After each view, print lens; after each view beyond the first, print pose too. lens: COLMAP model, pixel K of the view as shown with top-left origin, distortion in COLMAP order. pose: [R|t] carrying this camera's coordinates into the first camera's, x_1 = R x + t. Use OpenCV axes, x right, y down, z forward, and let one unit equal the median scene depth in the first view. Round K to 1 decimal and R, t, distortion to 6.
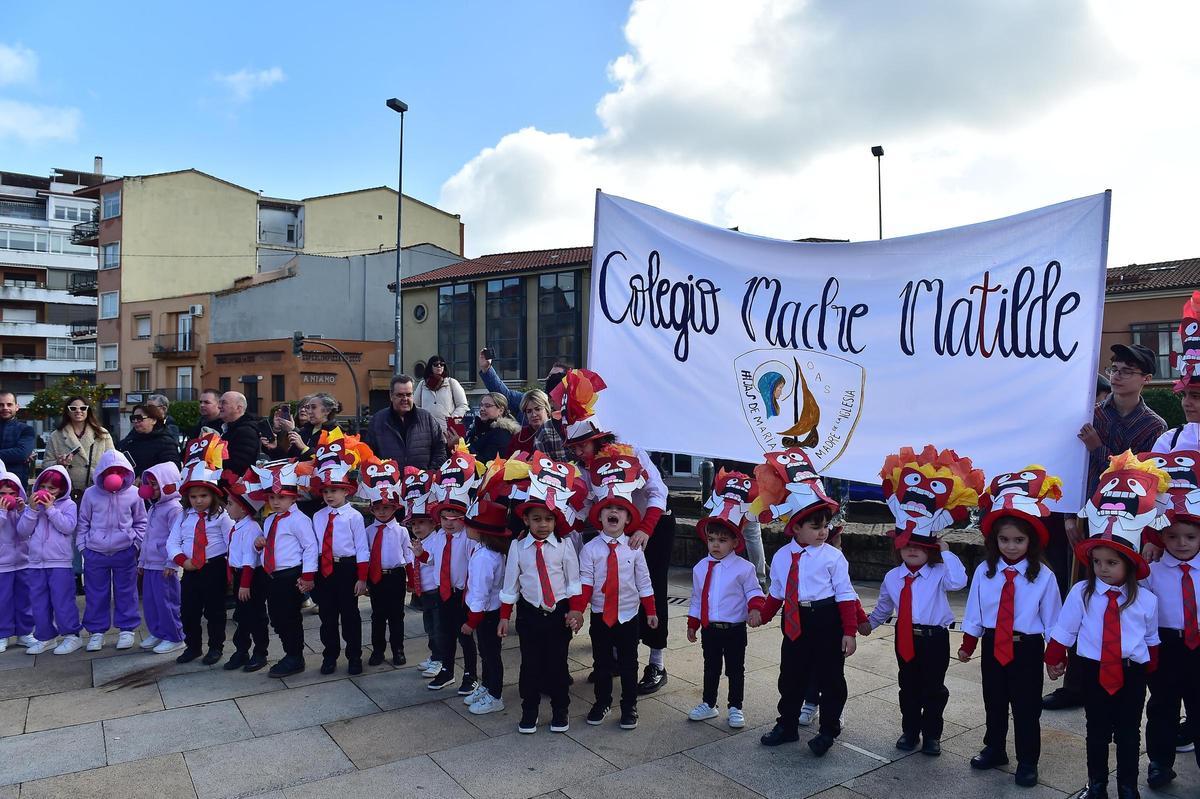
lens RADIAL K [[817.5, 0, 595.4], [0, 817.5, 395.3], [0, 0, 1]] dist [-0.051910, -0.002137]
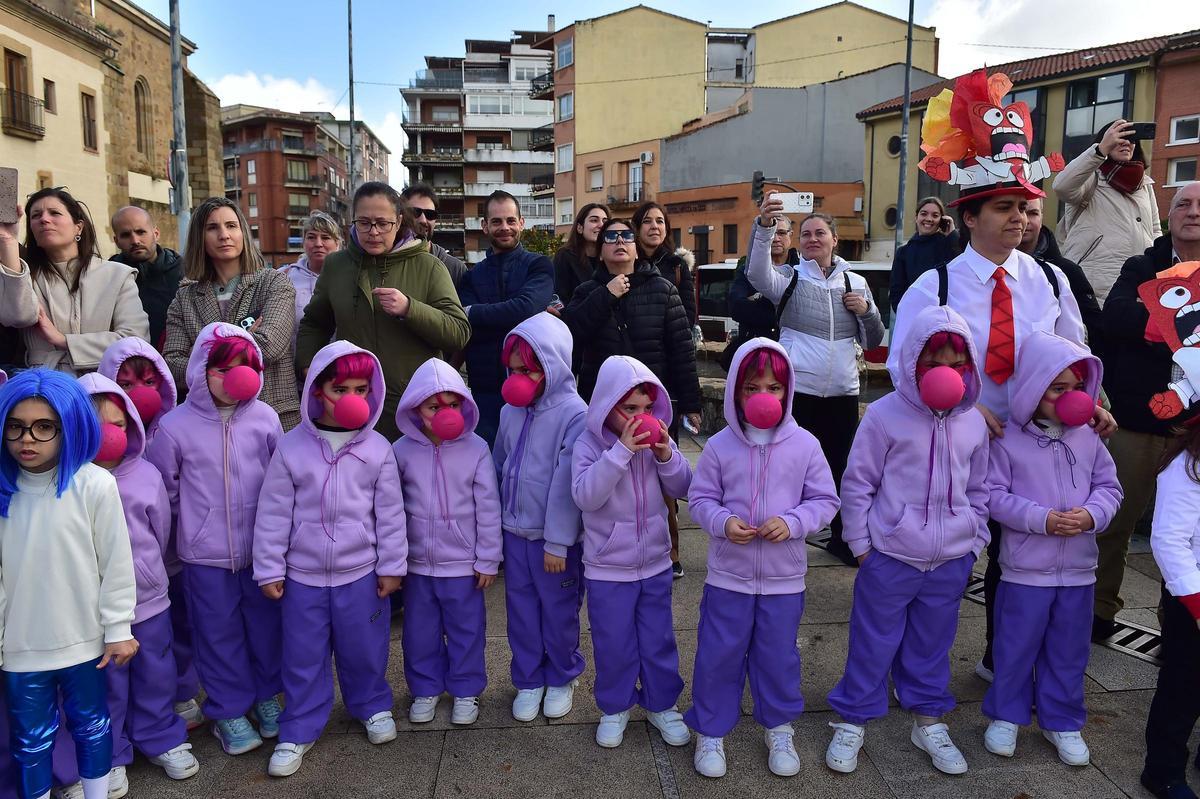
lens RADIAL K [[817.5, 0, 595.4], [0, 817.5, 395.3], [0, 0, 1]] dist [-0.051910, -0.002137]
pose [[0.874123, 0.078254, -0.479359, -0.060574], [0.006332, 0.985016, 0.172347, 0.004722], [0.485663, -0.153688, 0.860530, 0.094137]]
